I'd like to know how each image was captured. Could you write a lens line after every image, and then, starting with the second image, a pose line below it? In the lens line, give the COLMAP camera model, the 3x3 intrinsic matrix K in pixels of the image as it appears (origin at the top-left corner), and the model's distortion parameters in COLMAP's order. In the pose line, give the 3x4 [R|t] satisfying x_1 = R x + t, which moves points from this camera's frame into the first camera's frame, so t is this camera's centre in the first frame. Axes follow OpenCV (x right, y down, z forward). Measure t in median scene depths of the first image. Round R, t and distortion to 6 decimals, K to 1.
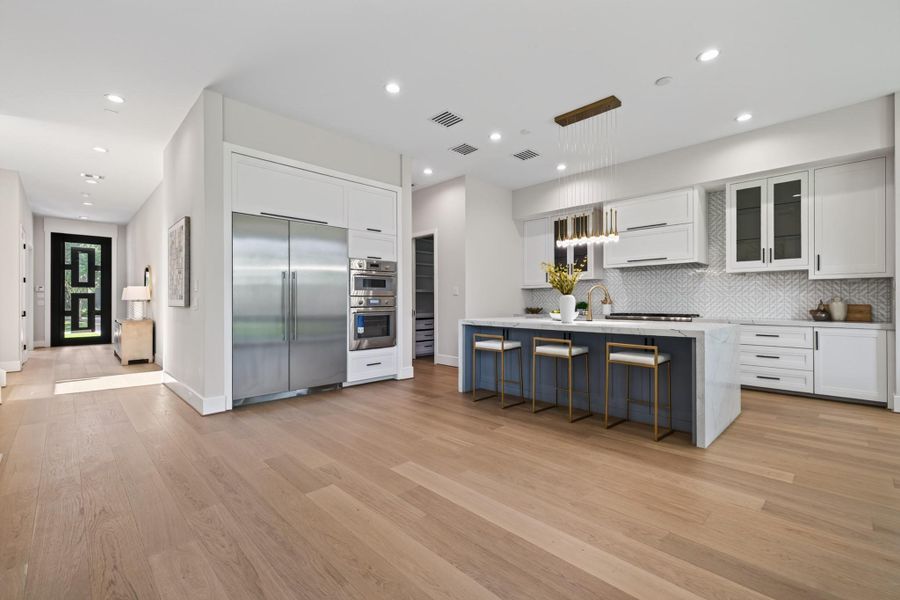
lens RADIAL K [[384.4, 0, 447.9], [0, 384.4, 297.4], [0, 0, 1]] dist [0.002857, 0.000471]
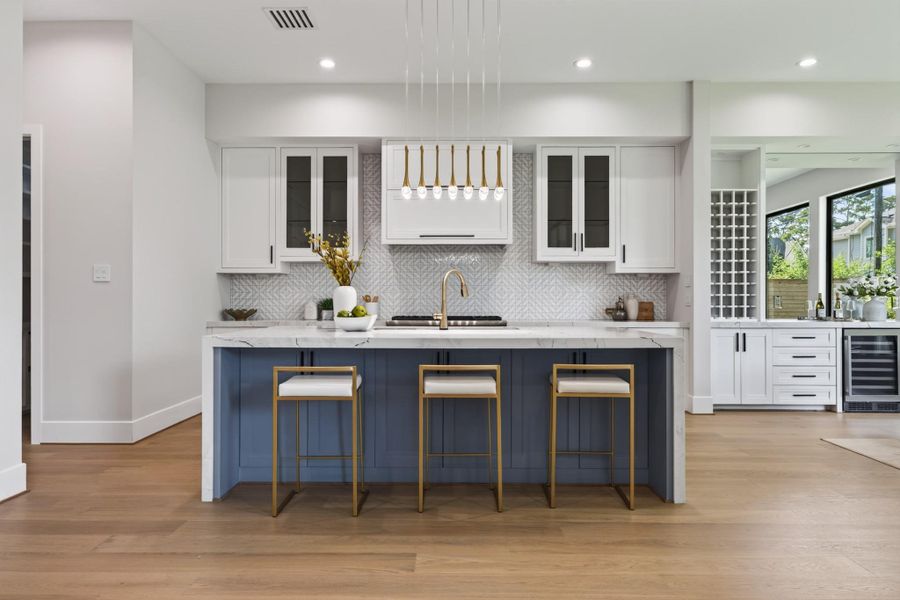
lens RADIAL K [[584.6, 0, 448.1], [0, 584.6, 296.2], [0, 0, 1]] dist [0.004753, 0.001534]
pose [[0.707783, 0.007178, 0.706393, -0.237589], [-0.009914, 0.999951, -0.000226, 0.008830], [-0.706360, -0.006843, 0.707820, 0.319211]]
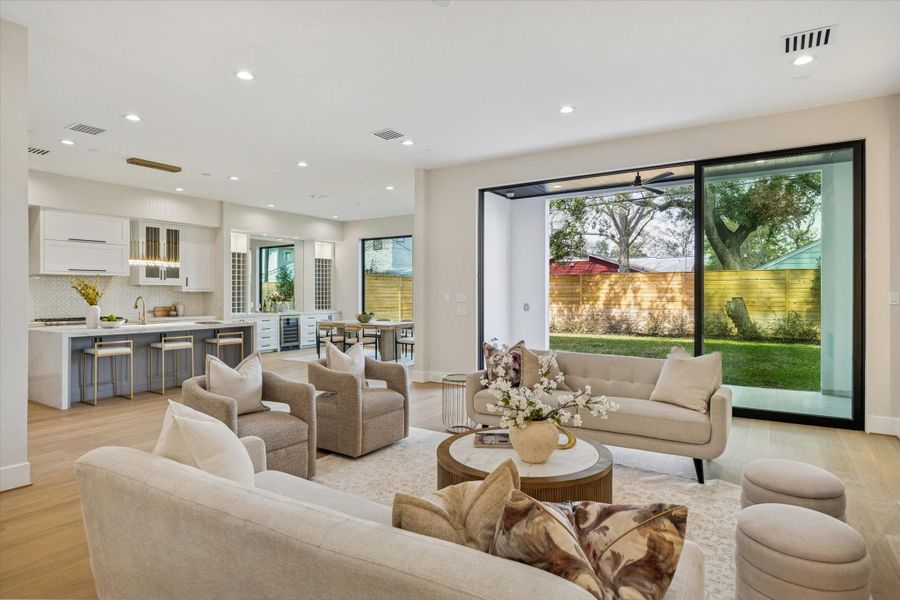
lens RADIAL K [[503.8, 0, 449.1], [0, 503.8, 294.9], [0, 0, 1]] dist [-0.000634, -0.000185]
pose [[-0.224038, -0.003151, 0.974575, -1.351180], [-0.009532, 0.999954, 0.001042, -0.043110], [-0.974534, -0.009056, -0.224058, 0.348630]]
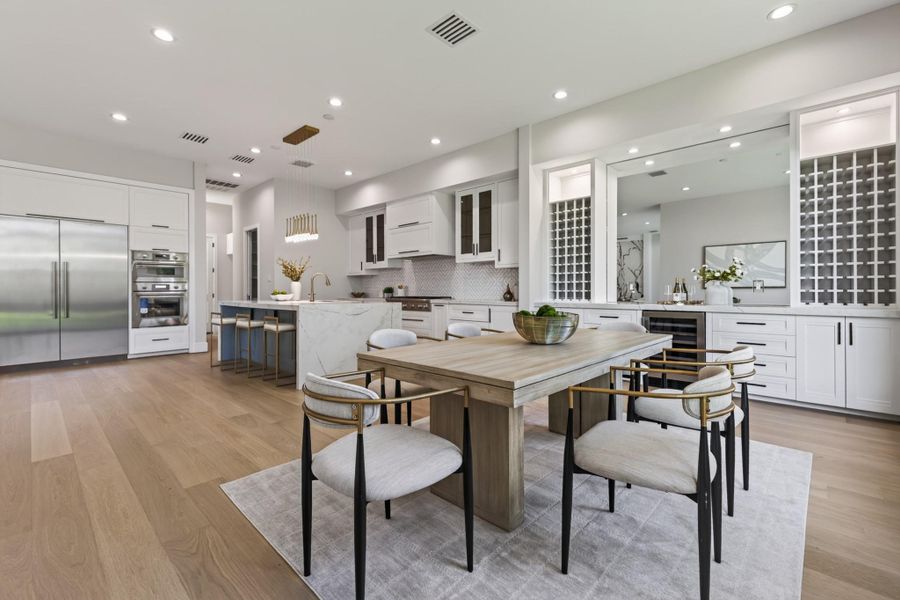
lens RADIAL K [[386.8, 0, 453.4], [0, 386.8, 288.0], [0, 0, 1]] dist [0.000674, -0.000050]
pose [[0.998476, -0.002791, 0.055123, 0.688155], [0.002378, 0.999969, 0.007563, 0.008092], [-0.055142, -0.007421, 0.998451, -0.257906]]
